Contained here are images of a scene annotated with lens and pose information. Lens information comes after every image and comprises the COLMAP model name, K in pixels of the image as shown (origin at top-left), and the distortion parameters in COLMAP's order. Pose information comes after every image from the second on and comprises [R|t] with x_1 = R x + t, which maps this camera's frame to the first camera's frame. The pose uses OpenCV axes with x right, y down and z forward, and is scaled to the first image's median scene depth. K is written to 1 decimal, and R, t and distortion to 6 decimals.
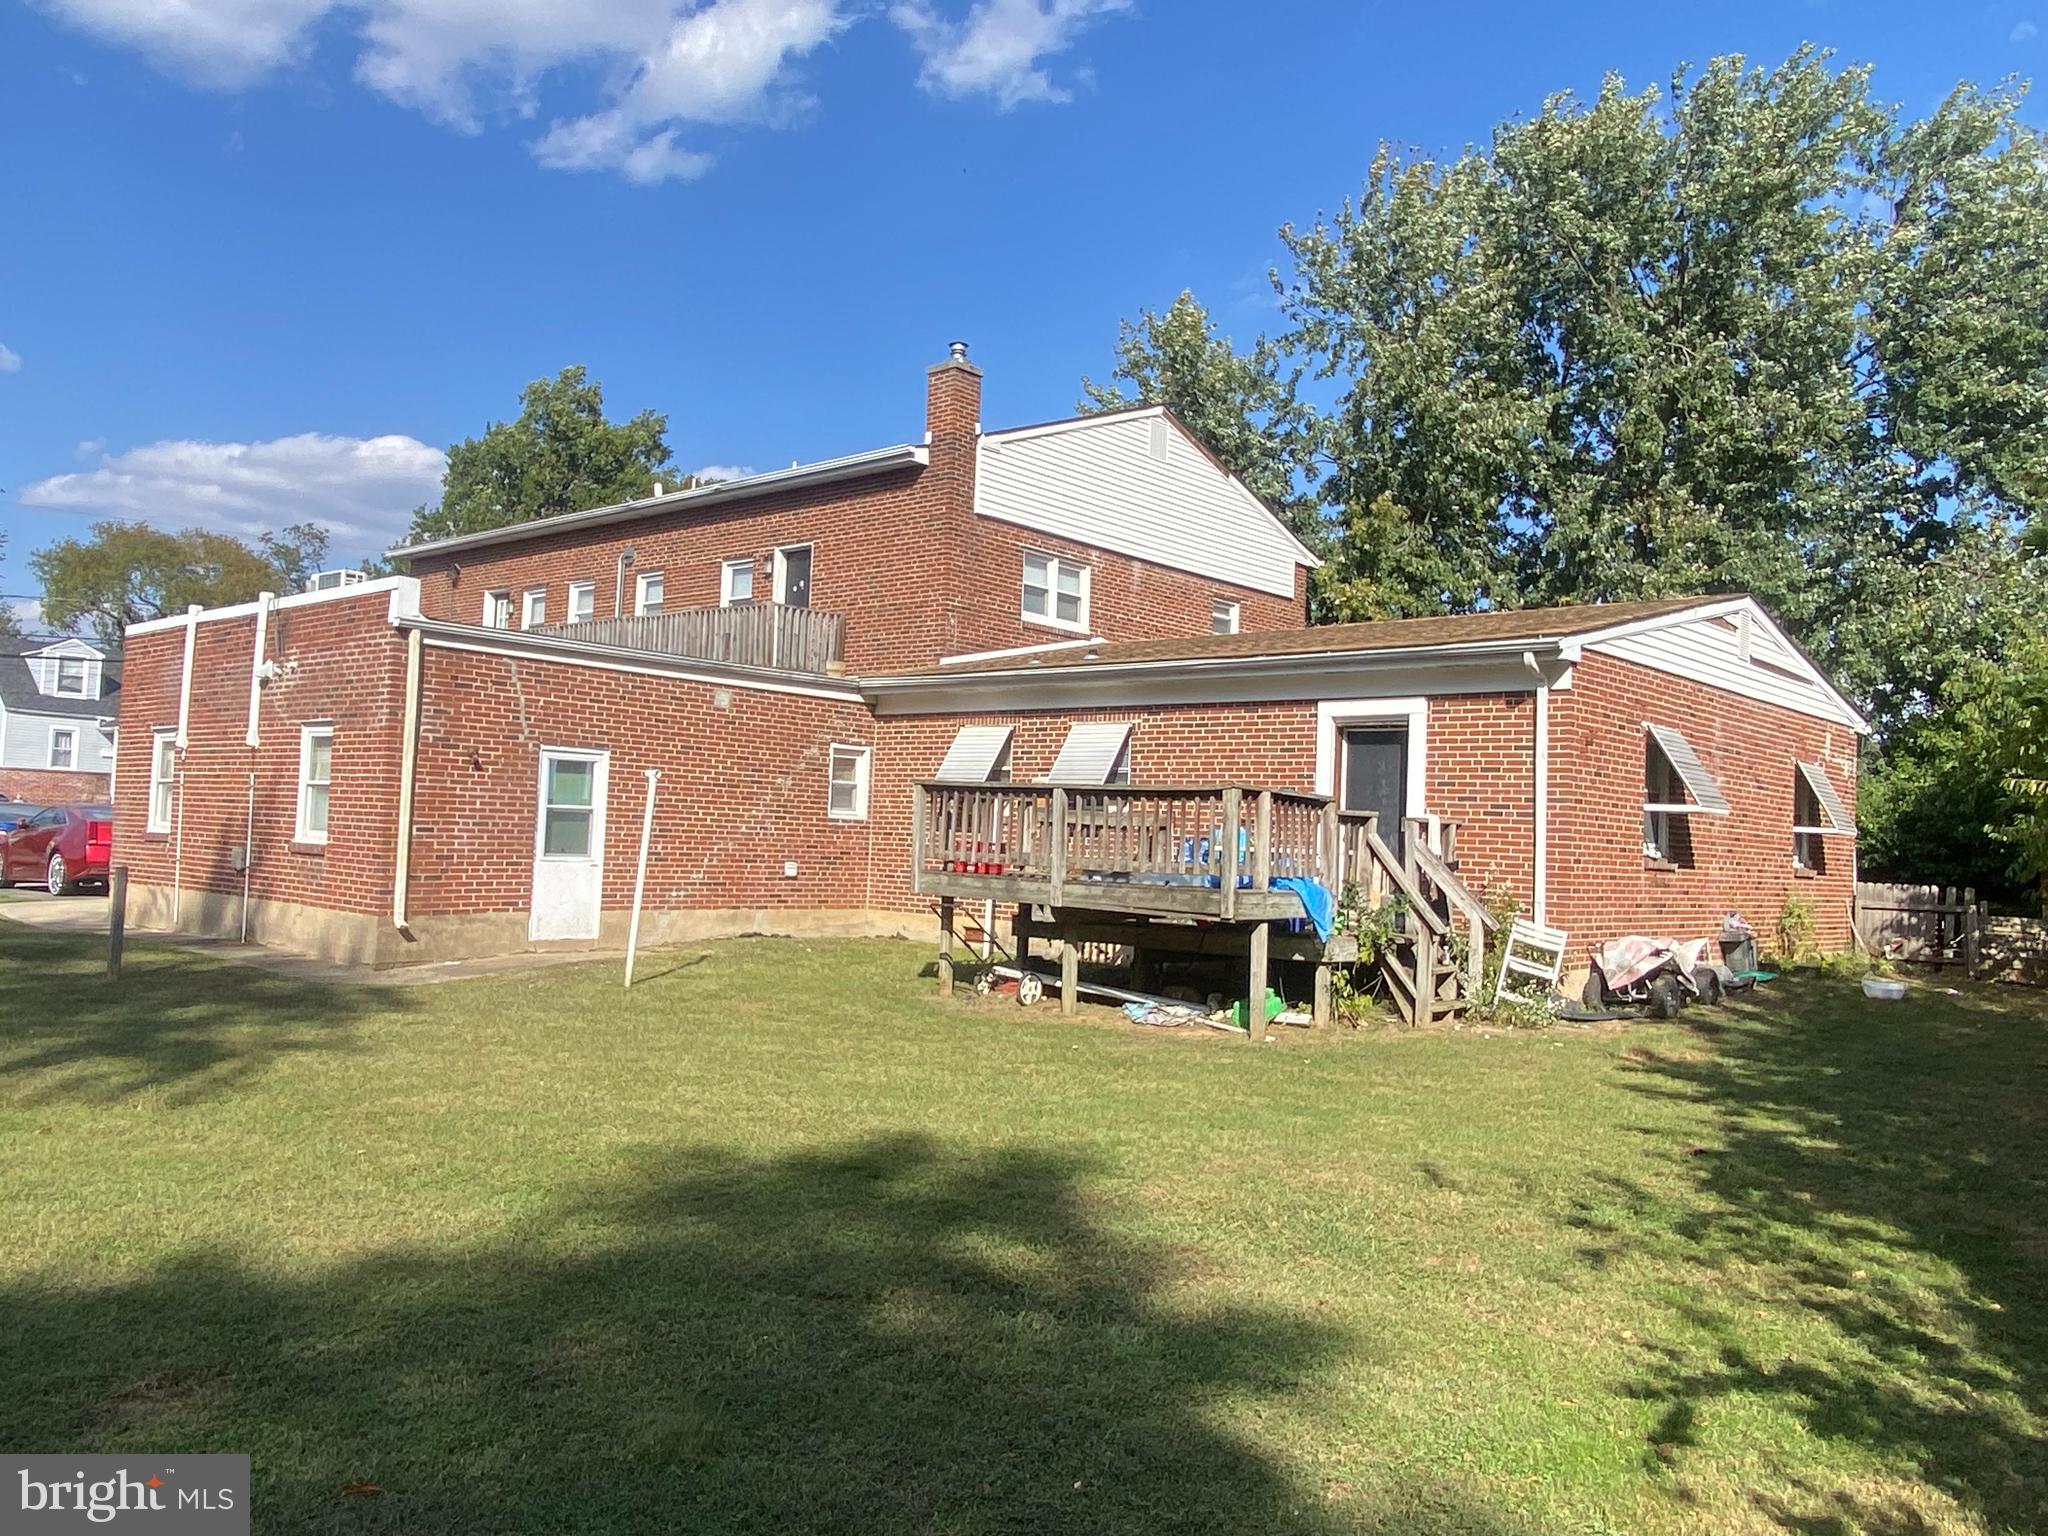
lens RADIAL K [[1522.1, 0, 1024.0], [0, 1522.1, 768.0], [0, 0, 1]] dist [0.000955, -0.001039]
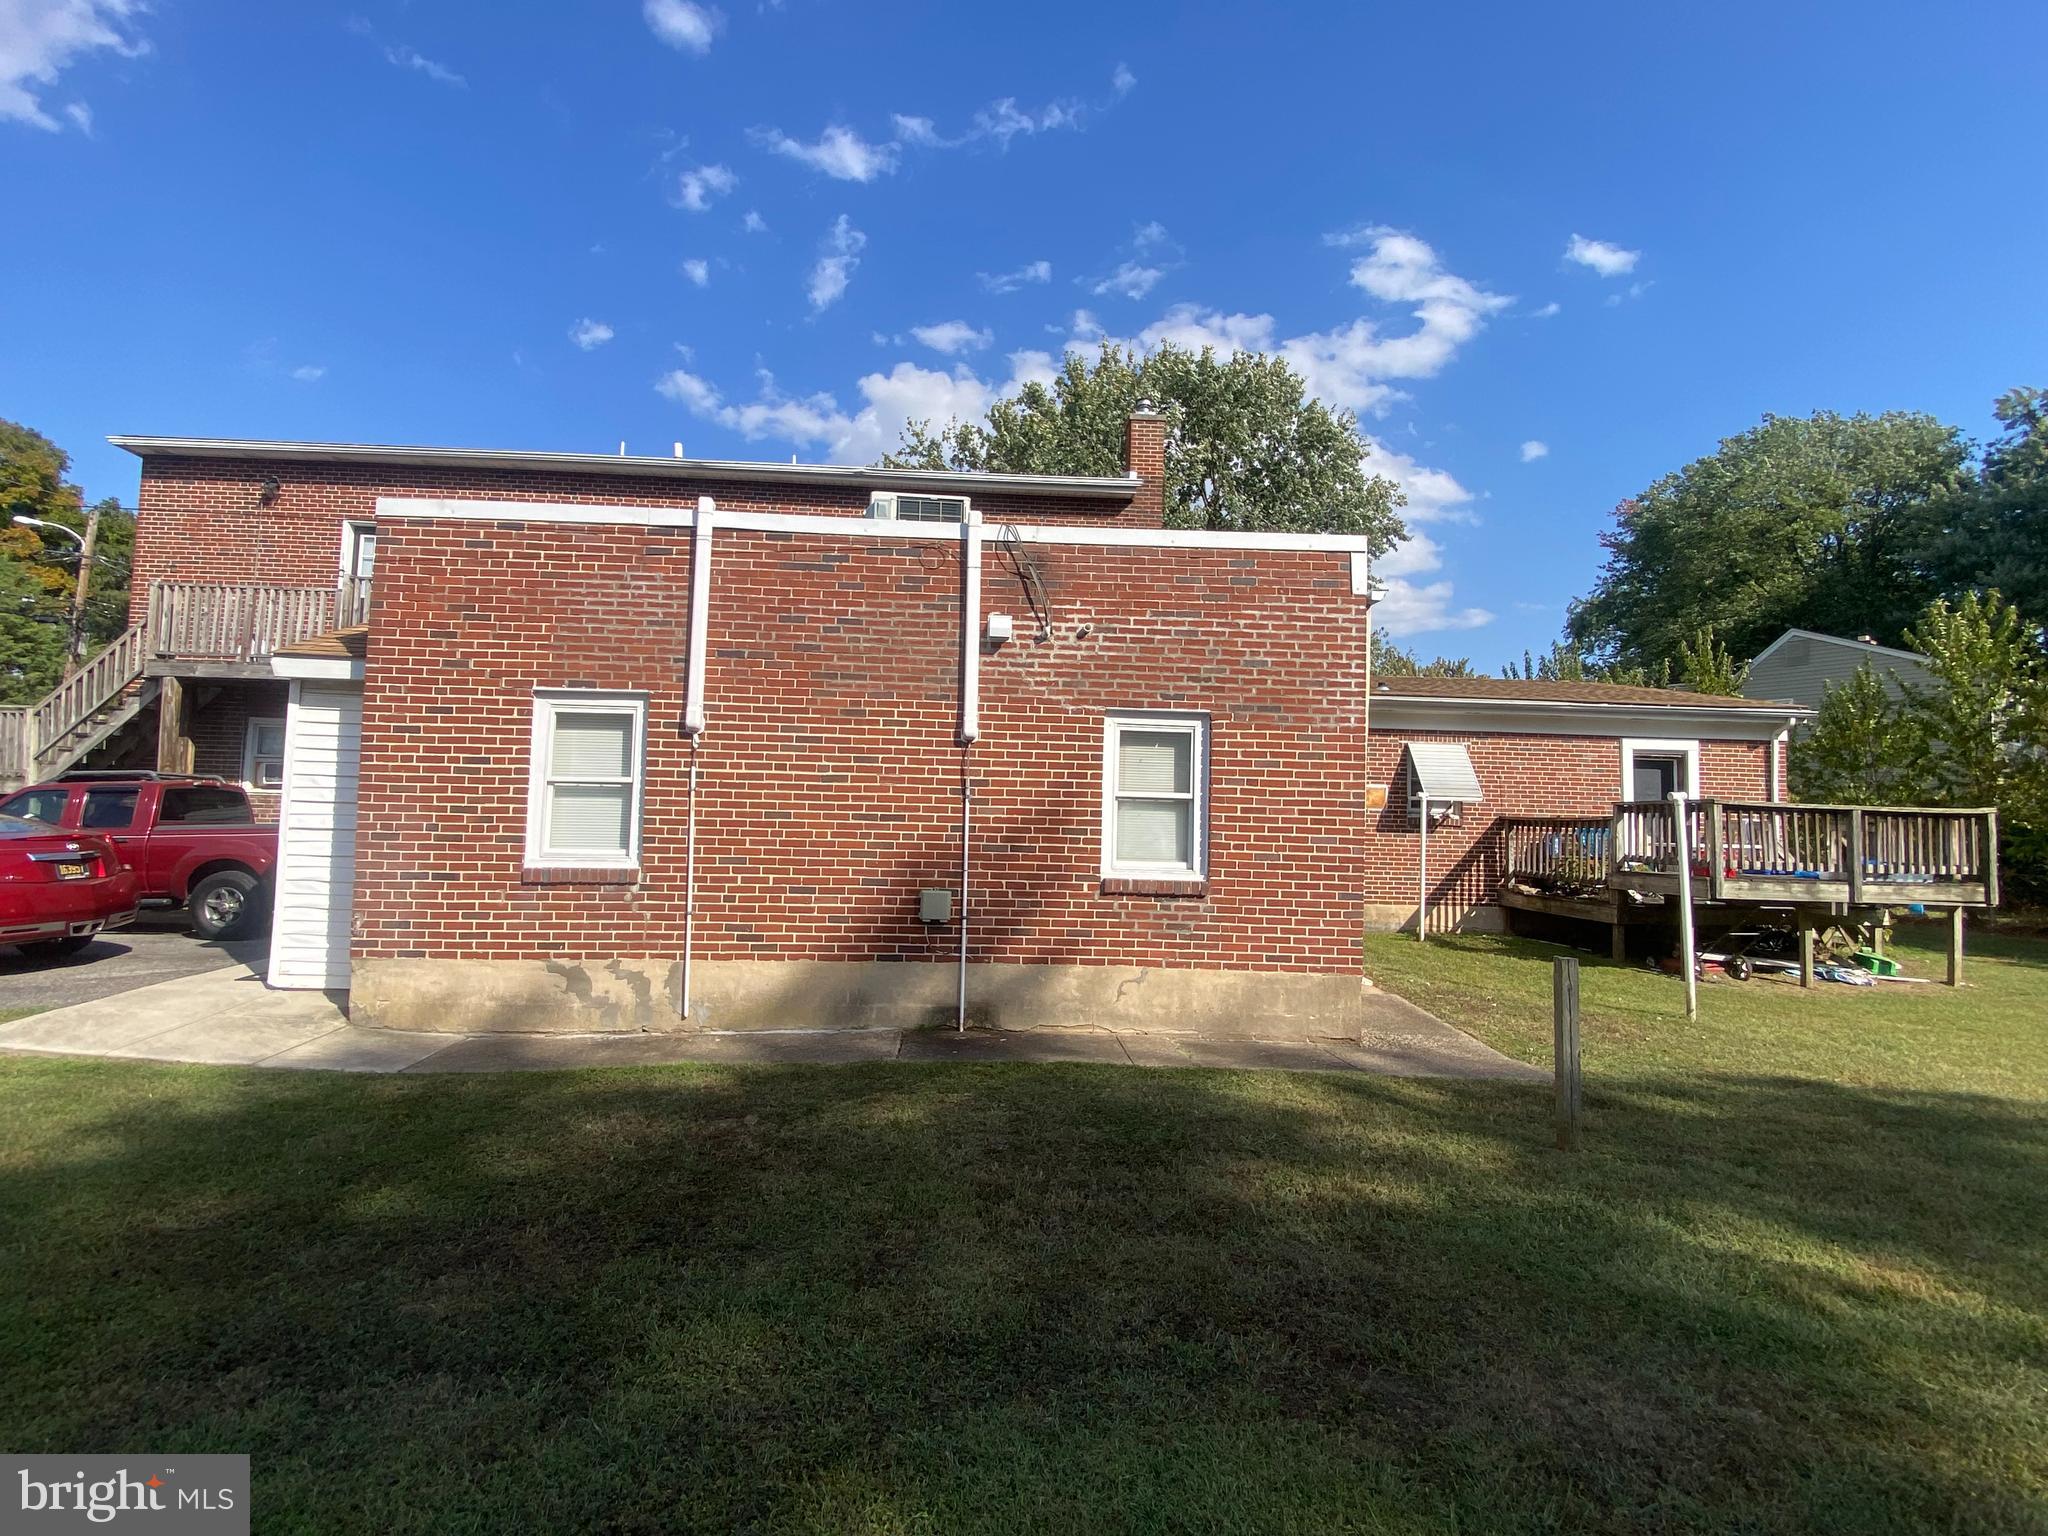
lens RADIAL K [[954.4, 0, 1024.0], [0, 954.4, 768.0], [0, 0, 1]] dist [0.003187, 0.000285]
pose [[0.724174, 0.016004, 0.689432, -0.817806], [-0.033181, 0.999381, 0.011655, -0.006808], [-0.688819, -0.031316, 0.724257, 0.711234]]
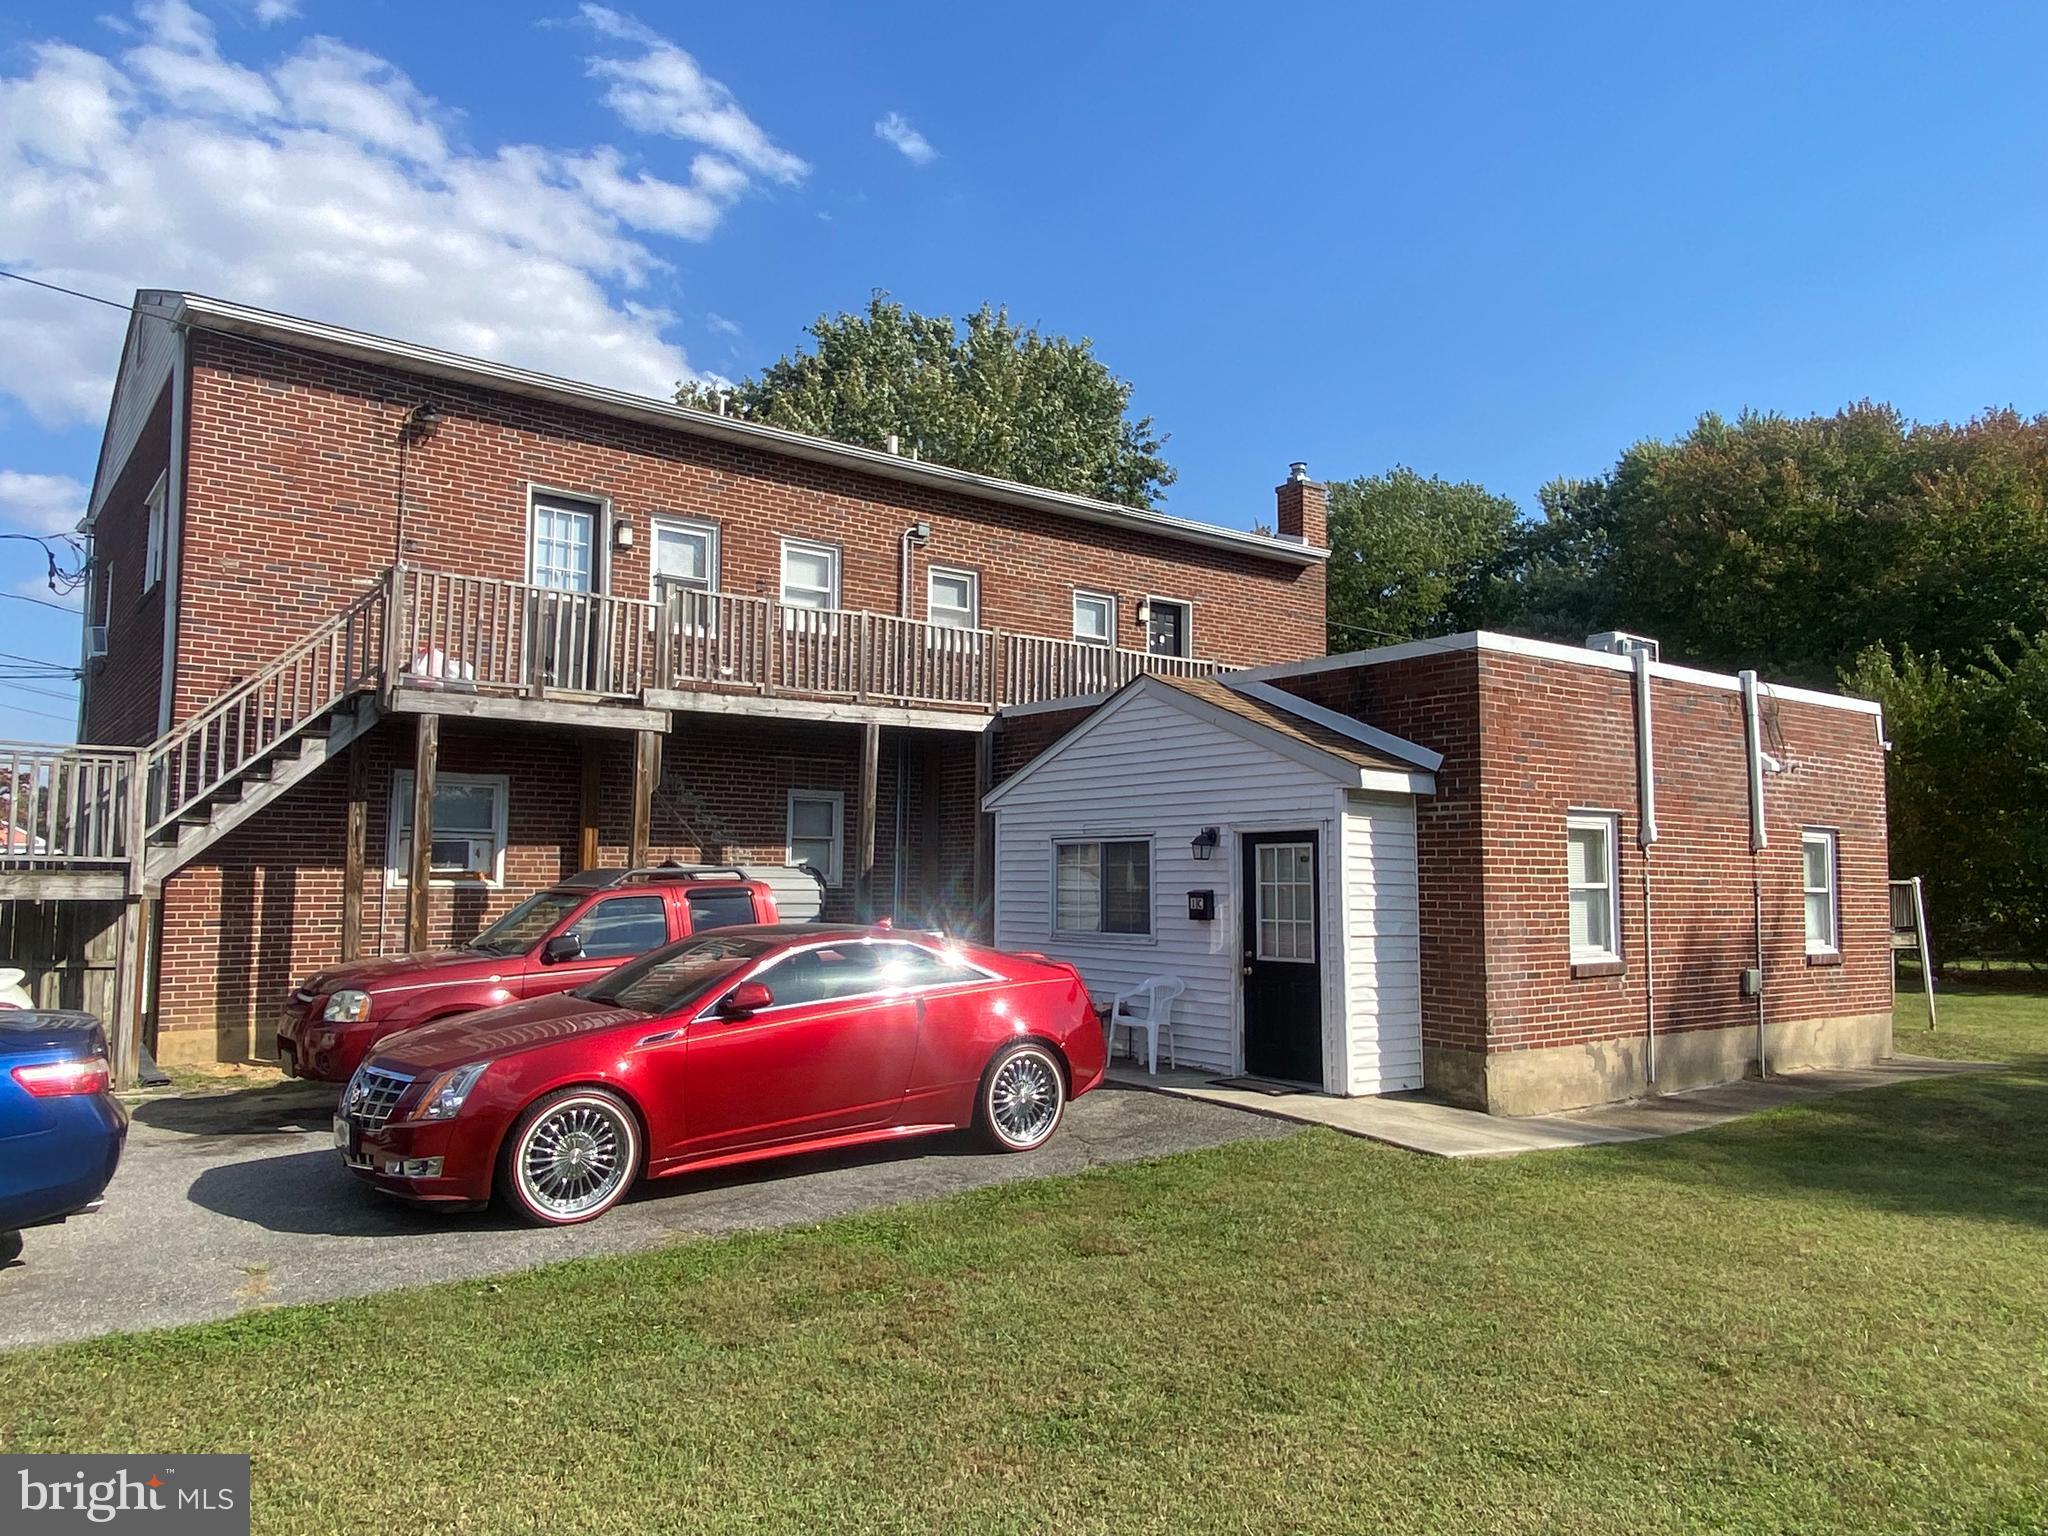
lens RADIAL K [[1387.3, 0, 1024.0], [0, 1387.3, 768.0], [0, 0, 1]] dist [0.073105, -0.003656]
pose [[0.215104, 0.044269, 0.975587, -1.435722], [-0.049984, 0.998162, -0.034273, -0.011657], [-0.975311, -0.041391, 0.216921, 1.279415]]
